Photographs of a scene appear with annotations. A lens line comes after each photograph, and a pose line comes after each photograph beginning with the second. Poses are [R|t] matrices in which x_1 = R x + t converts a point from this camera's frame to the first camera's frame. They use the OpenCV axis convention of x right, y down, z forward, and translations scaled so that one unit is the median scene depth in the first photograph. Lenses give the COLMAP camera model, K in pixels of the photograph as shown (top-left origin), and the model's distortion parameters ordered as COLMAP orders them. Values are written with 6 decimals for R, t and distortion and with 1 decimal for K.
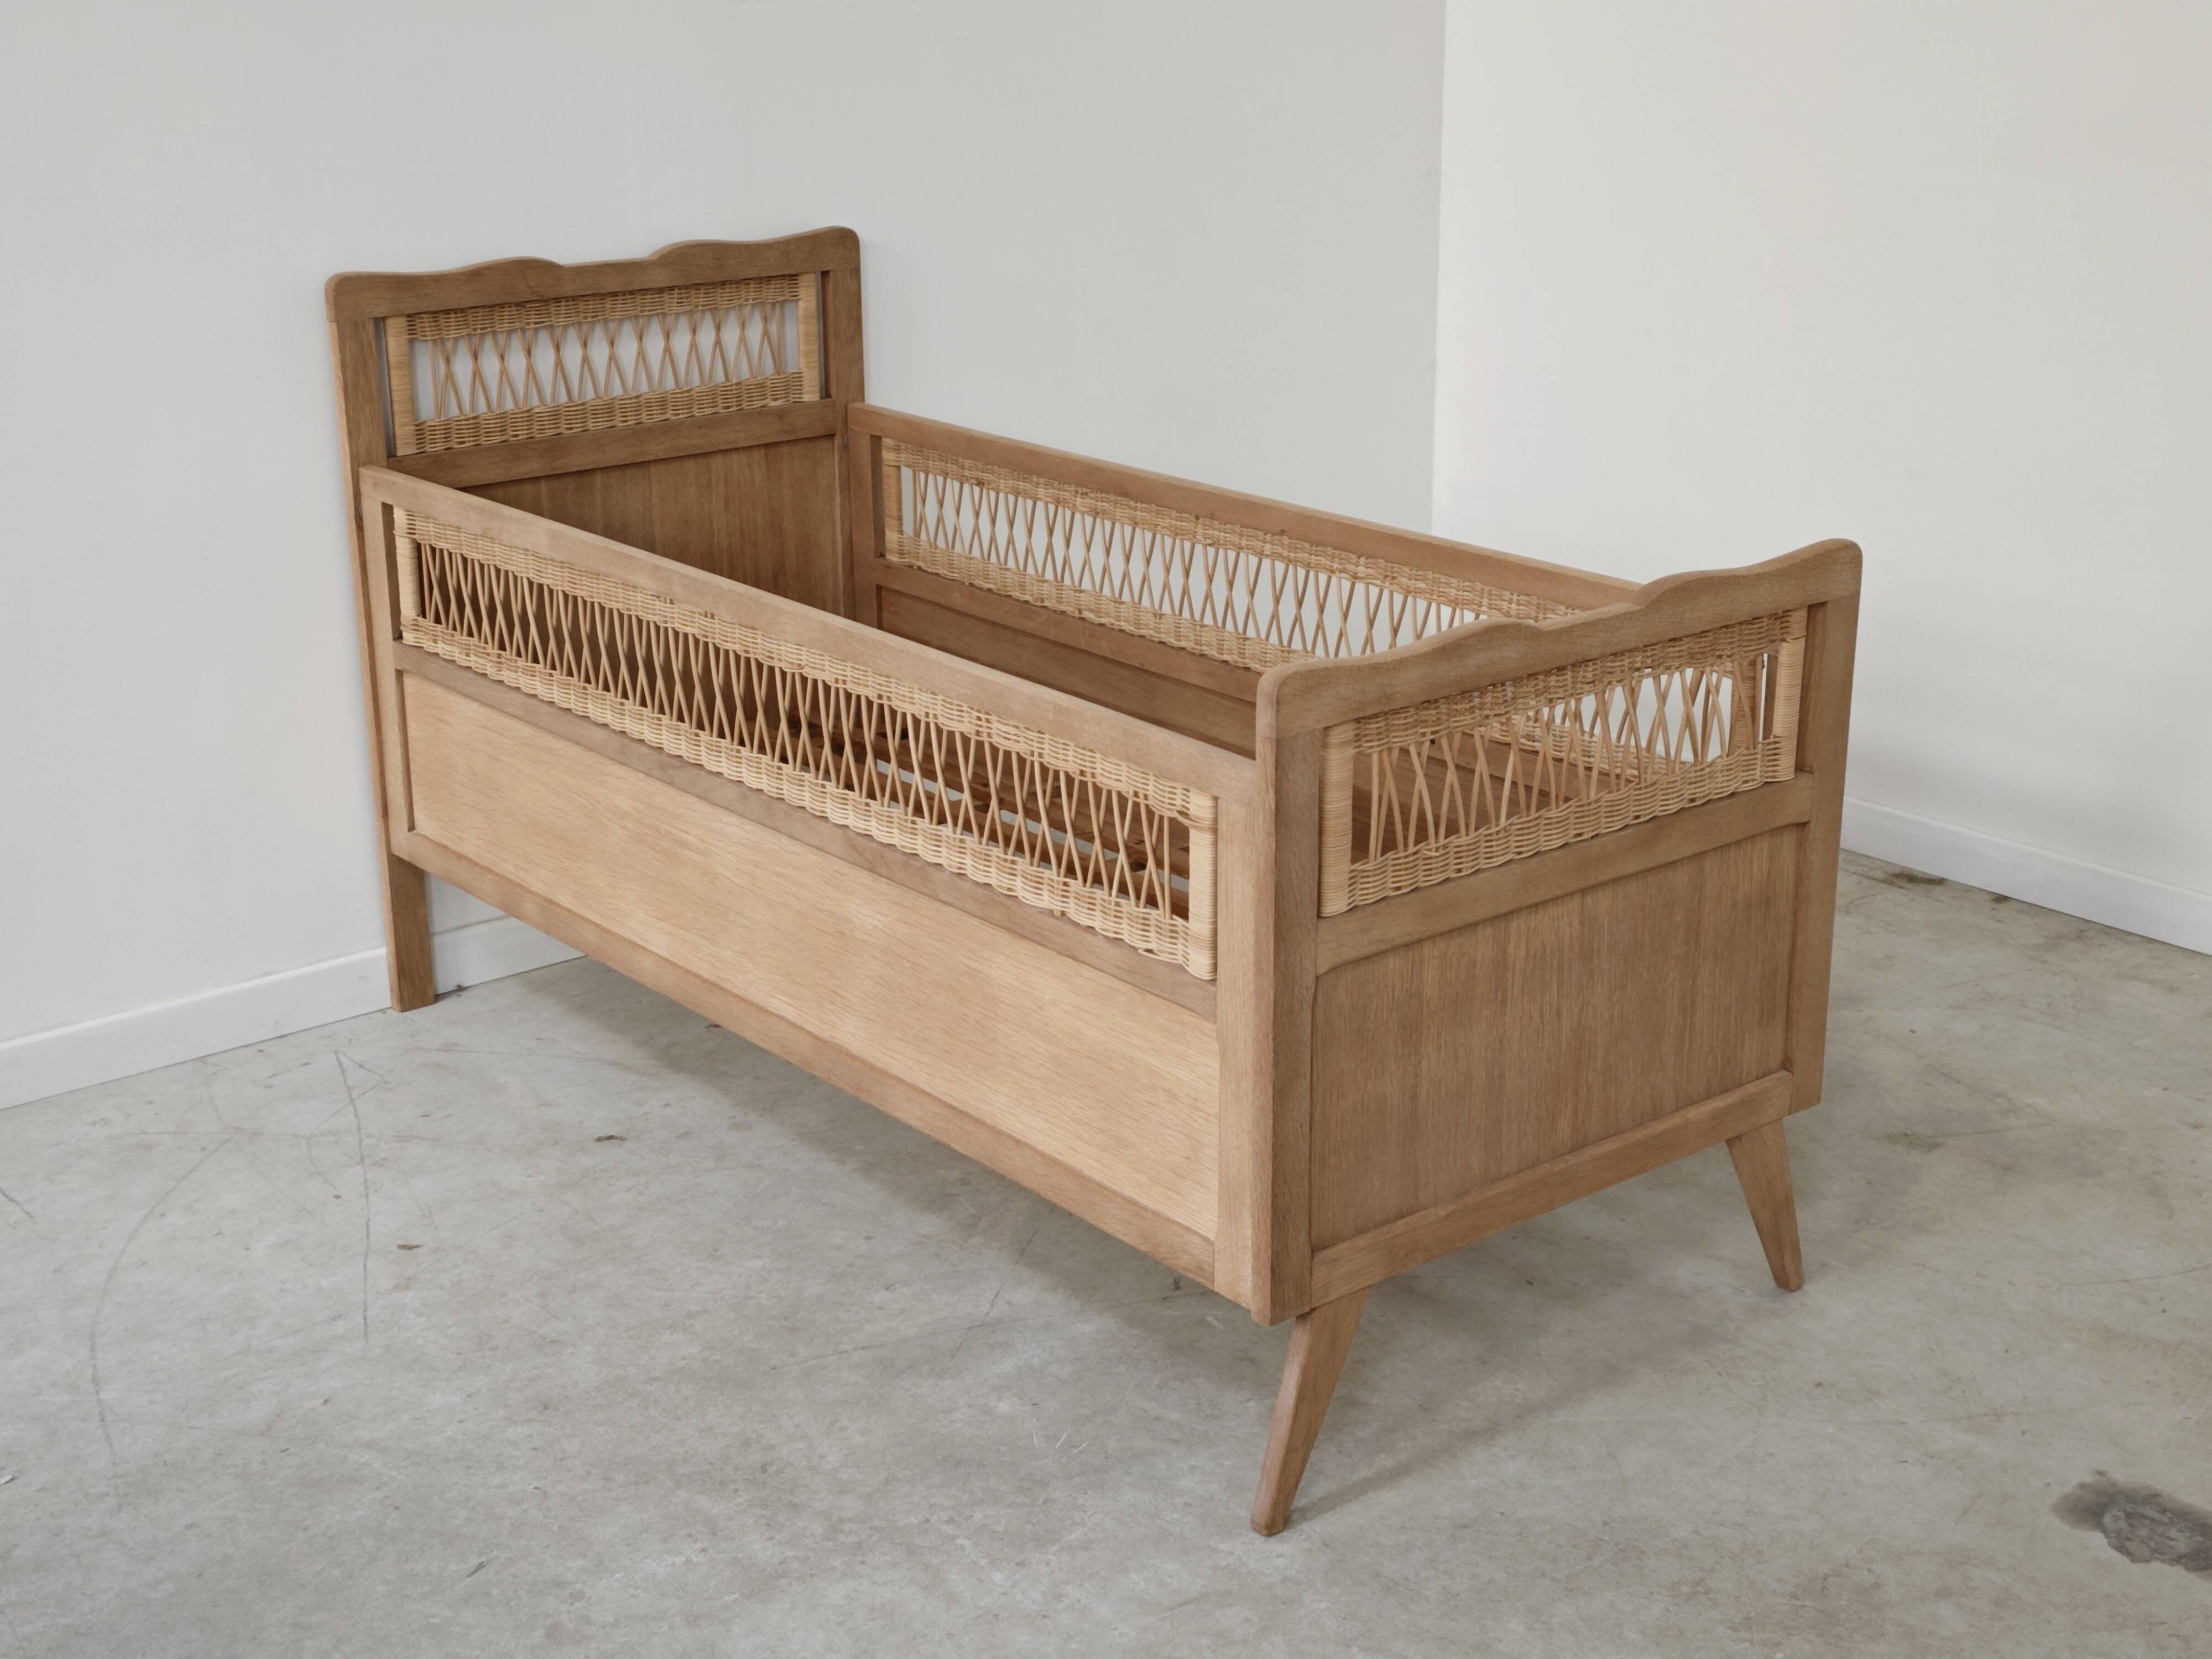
lens RADIAL K [[2998.2, 0, 1124.0], [0, 2998.2, 832.0], [0, 0, 1]] dist [0.254018, -1.147580]
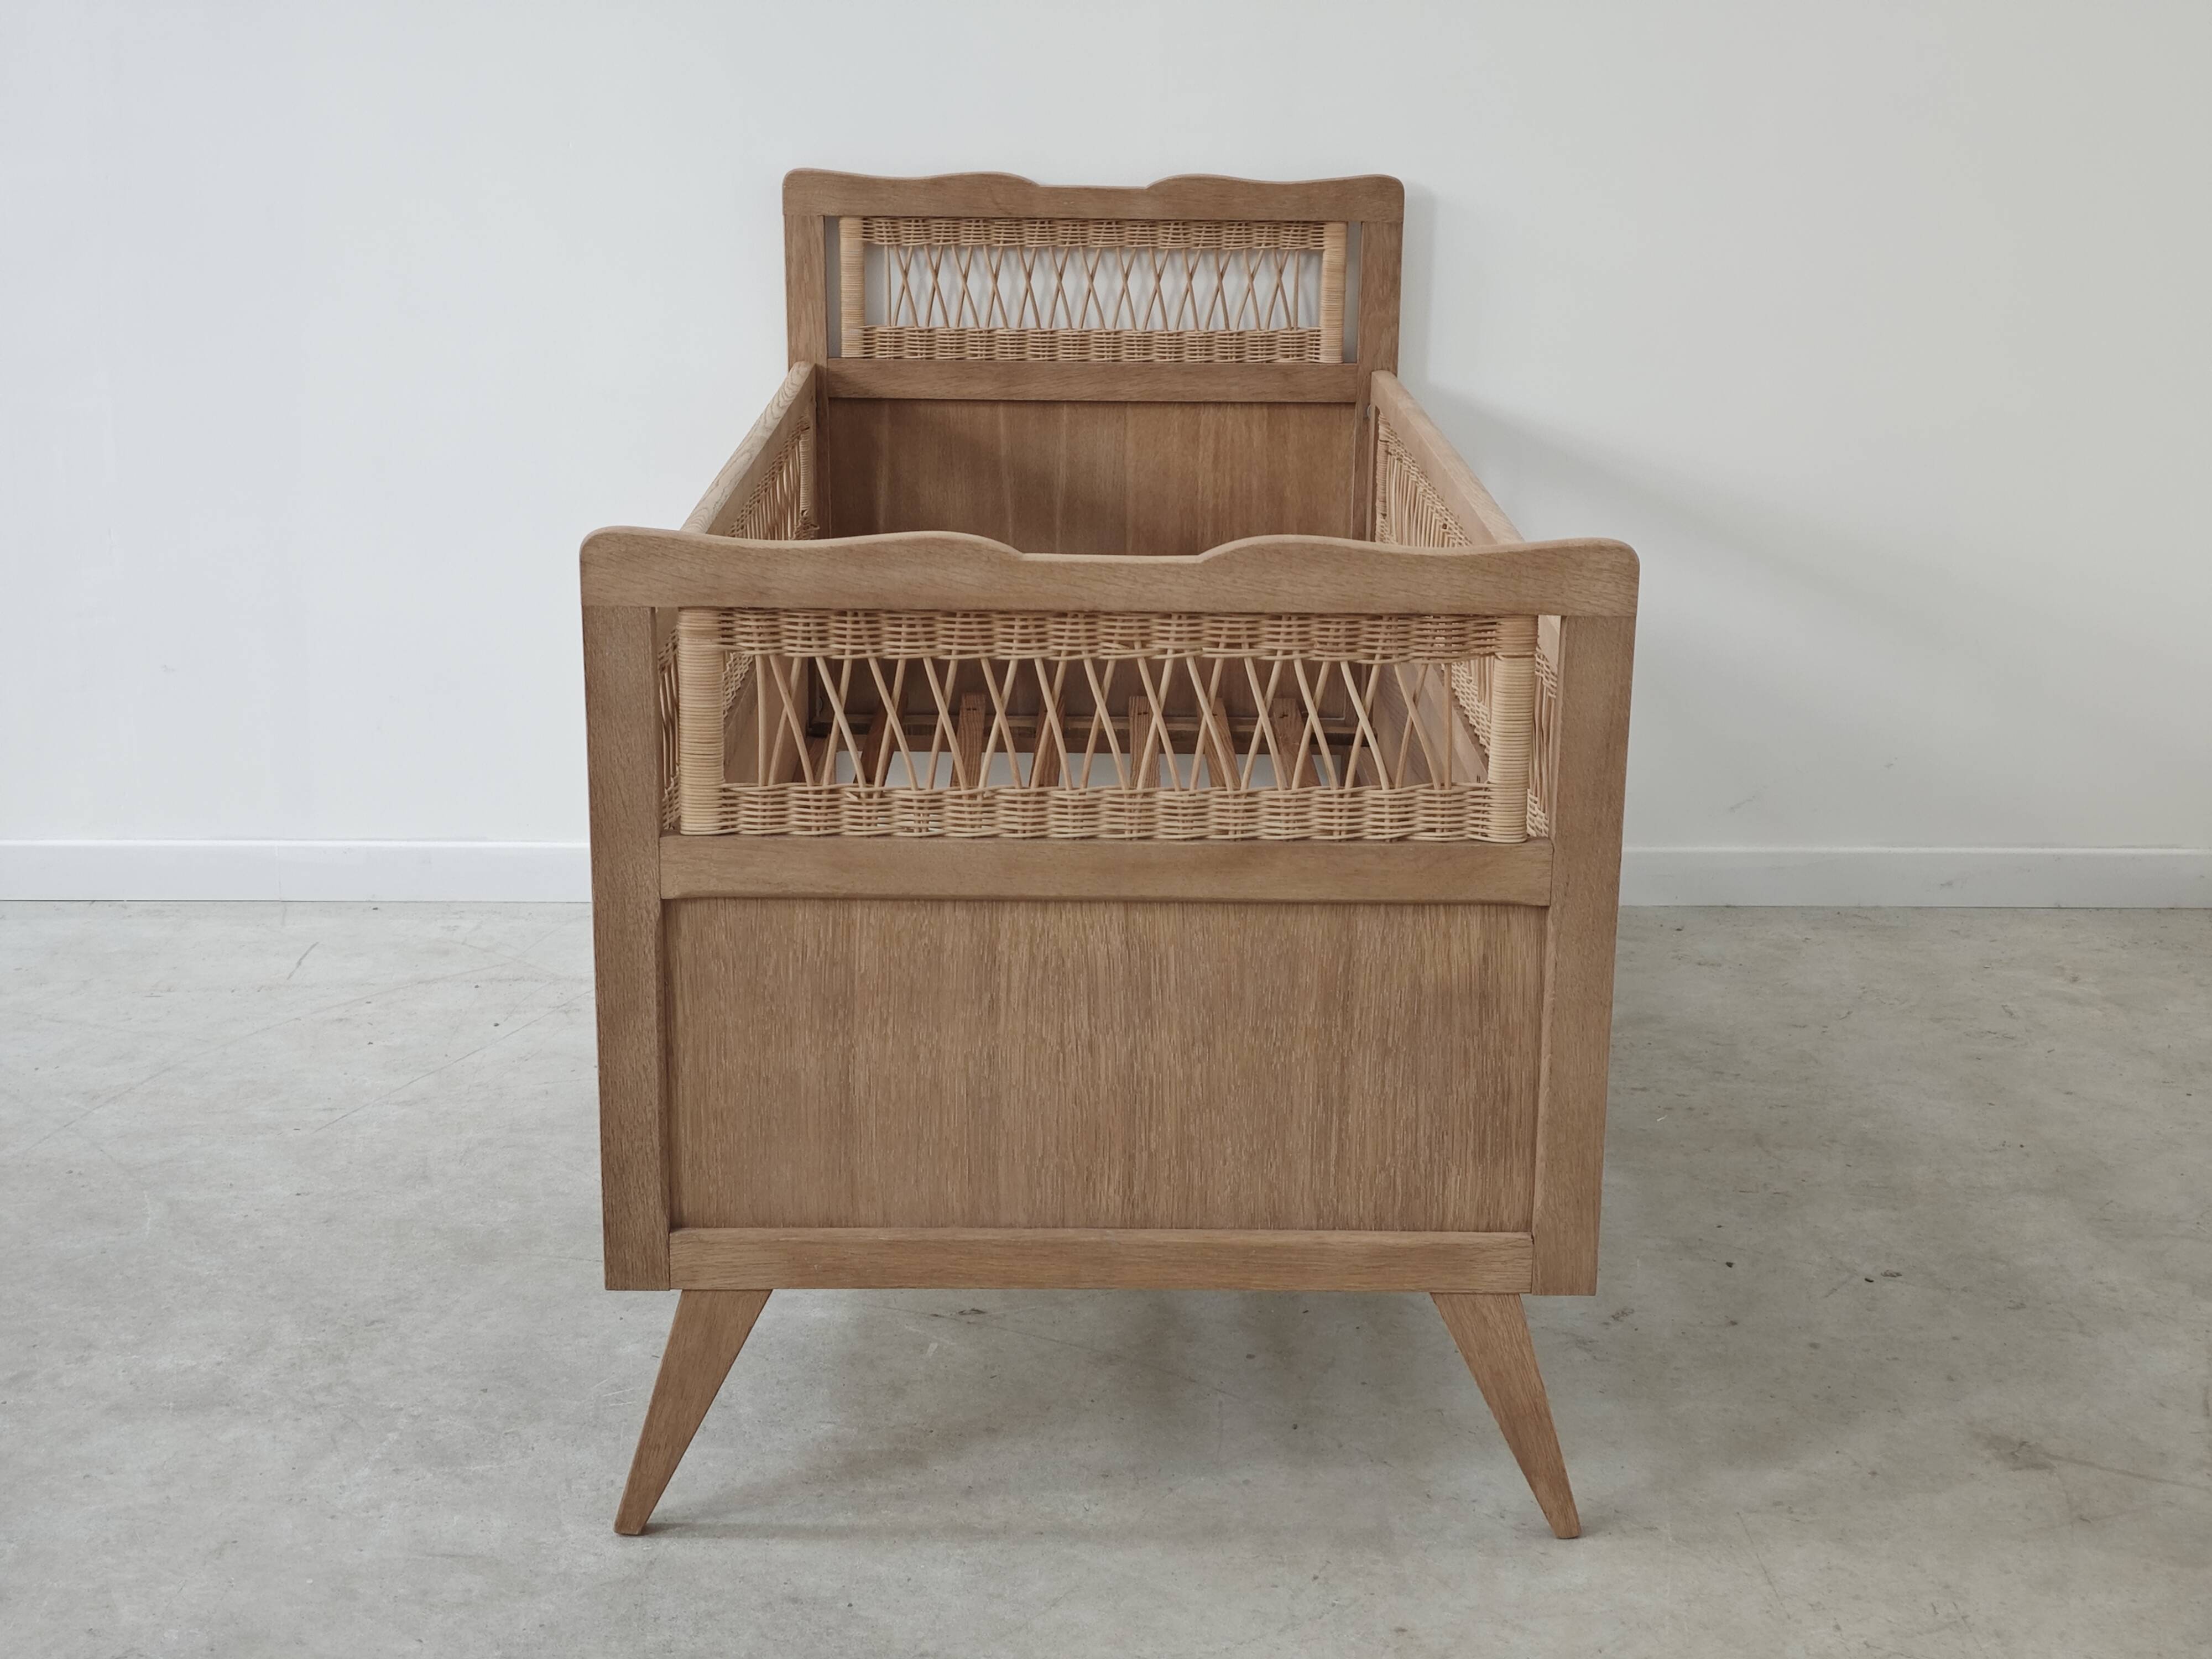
lens RADIAL K [[3076.1, 0, 1105.7], [0, 3076.1, 840.0], [0, 0, 1]] dist [0.264421, -1.266128]
pose [[0.775655, 0.185757, -0.603204, 0.582277], [-0.212273, 0.976813, 0.027850, -0.017296], [0.594391, 0.106442, 0.797101, 0.299177]]
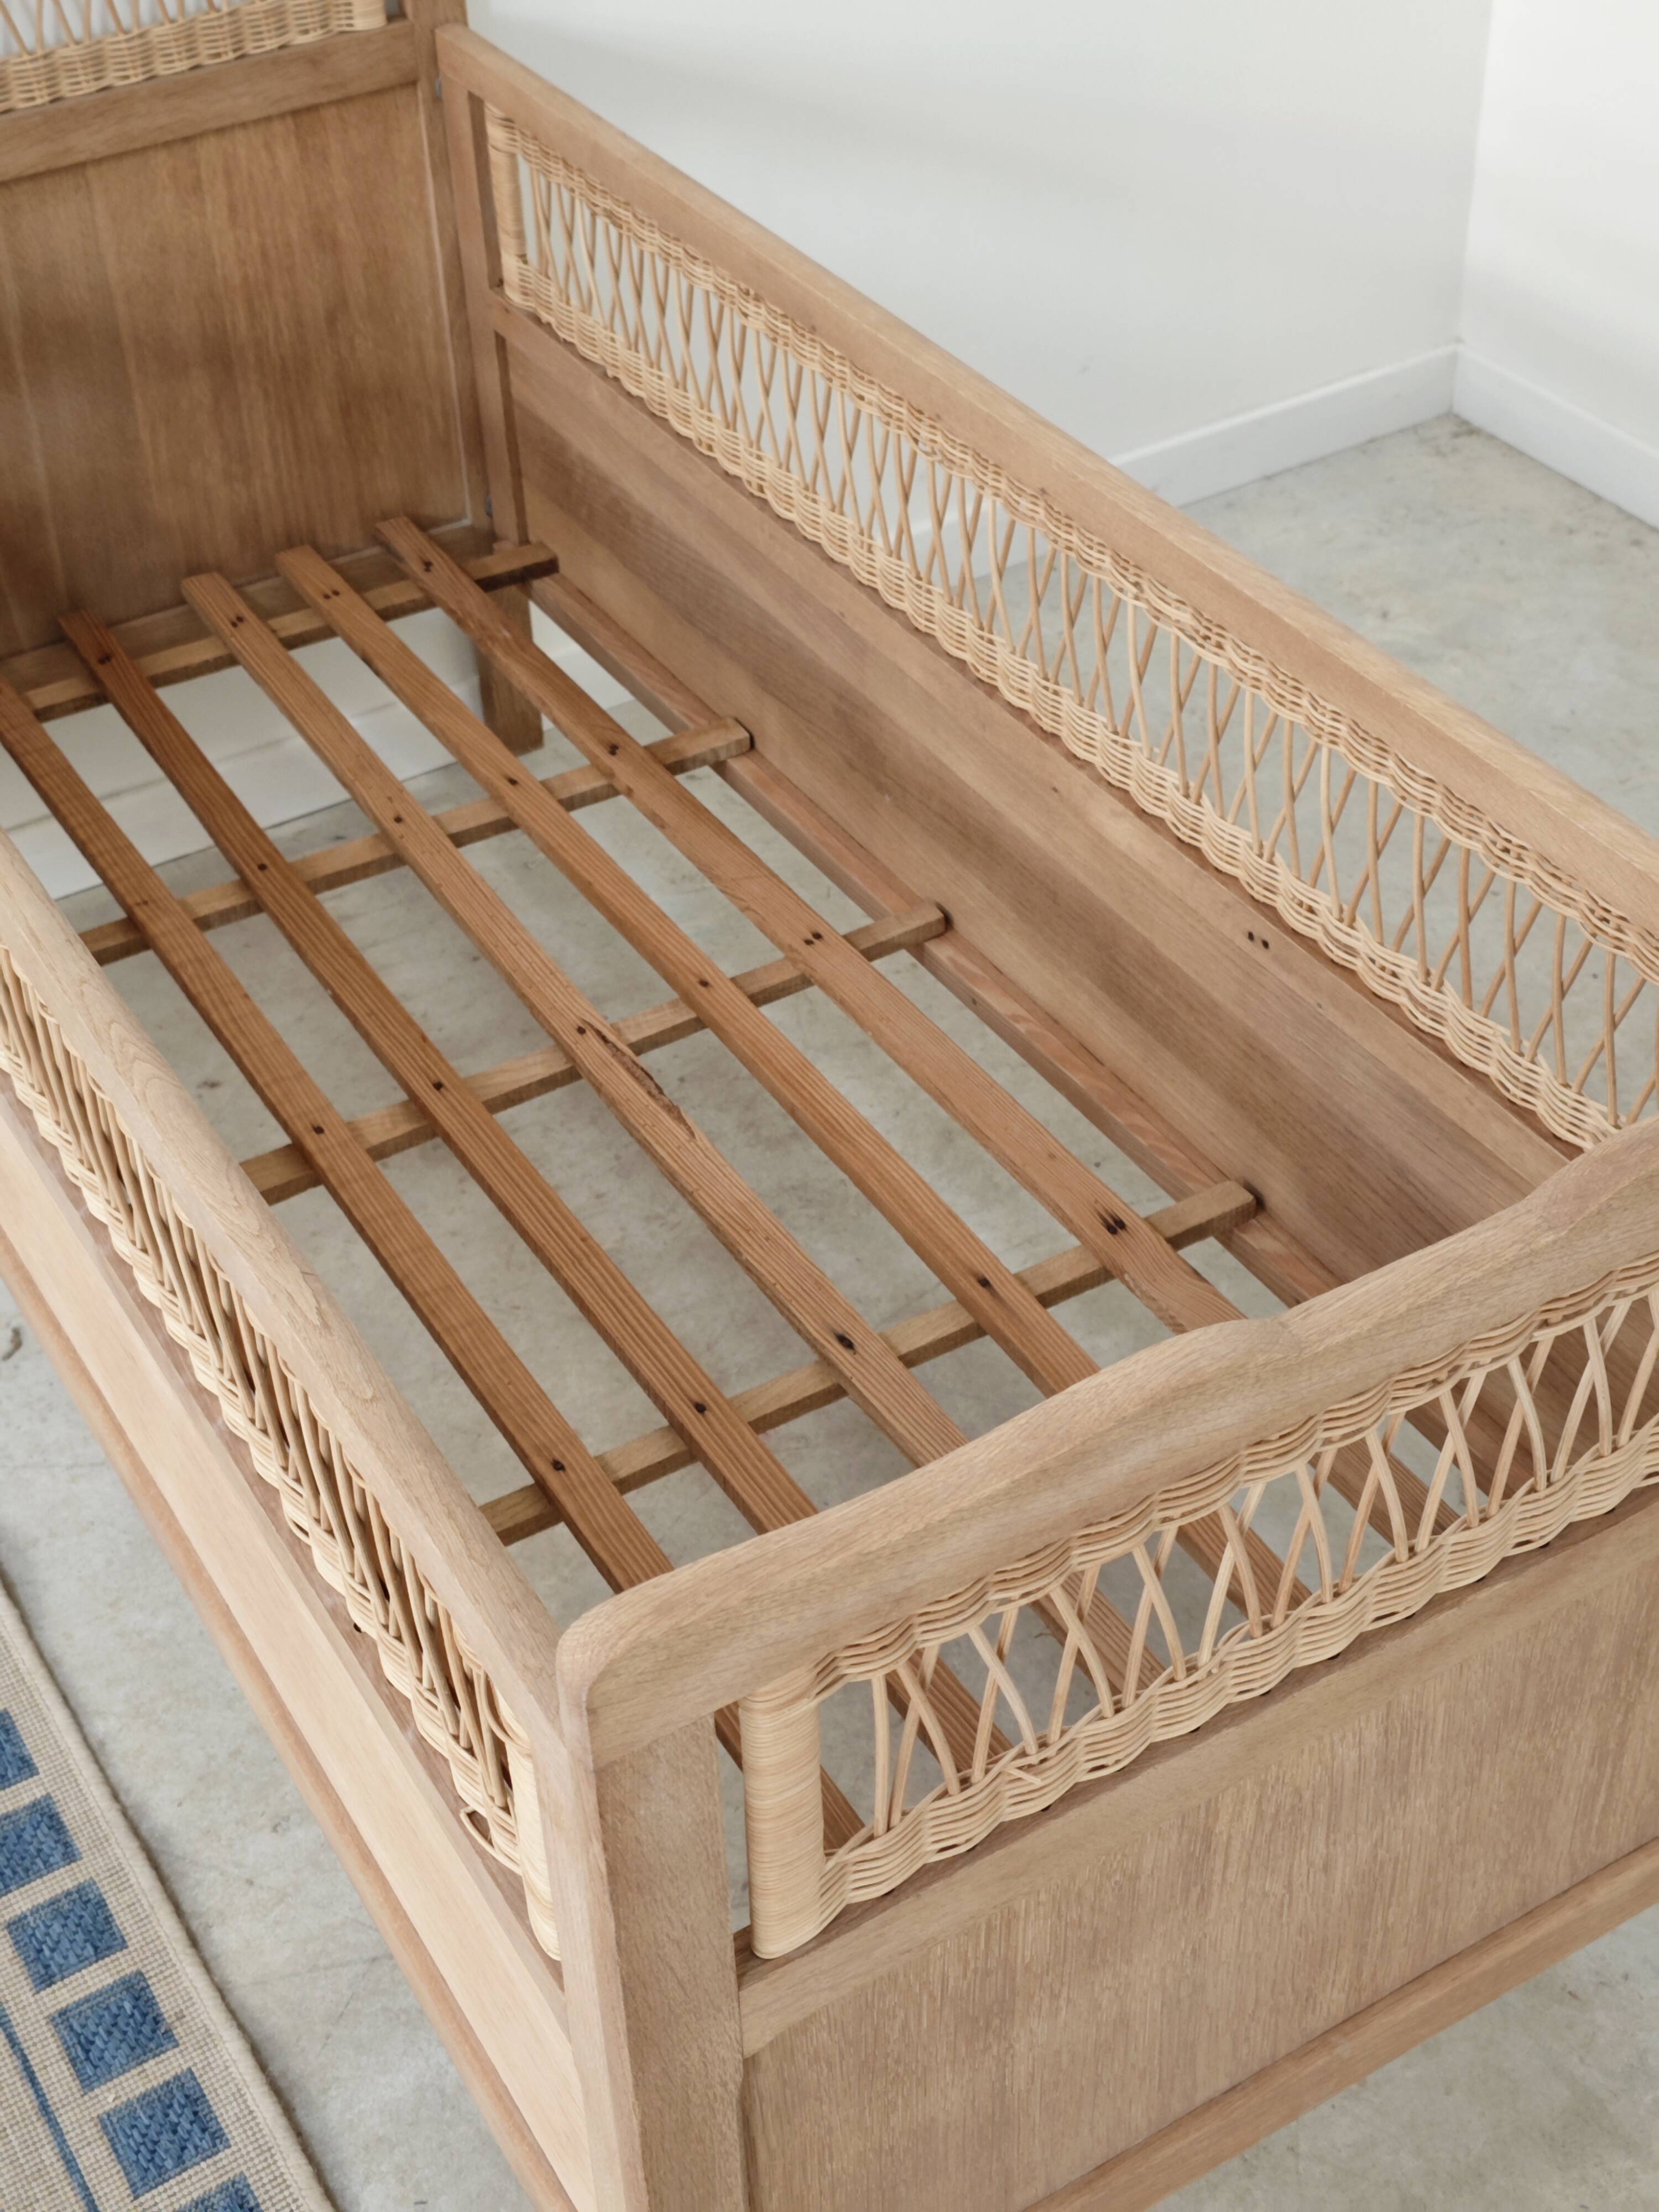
lens RADIAL K [[3043.7, 0, 826.2], [0, 3043.7, 1115.2], [0, 0, 1]] dist [0.008407, 0.076247]
pose [[0.988455, 0.076566, -0.130742, 0.107096], [-0.022519, 0.927572, 0.372965, -0.226696], [0.149829, -0.365715, 0.918588, 0.506787]]
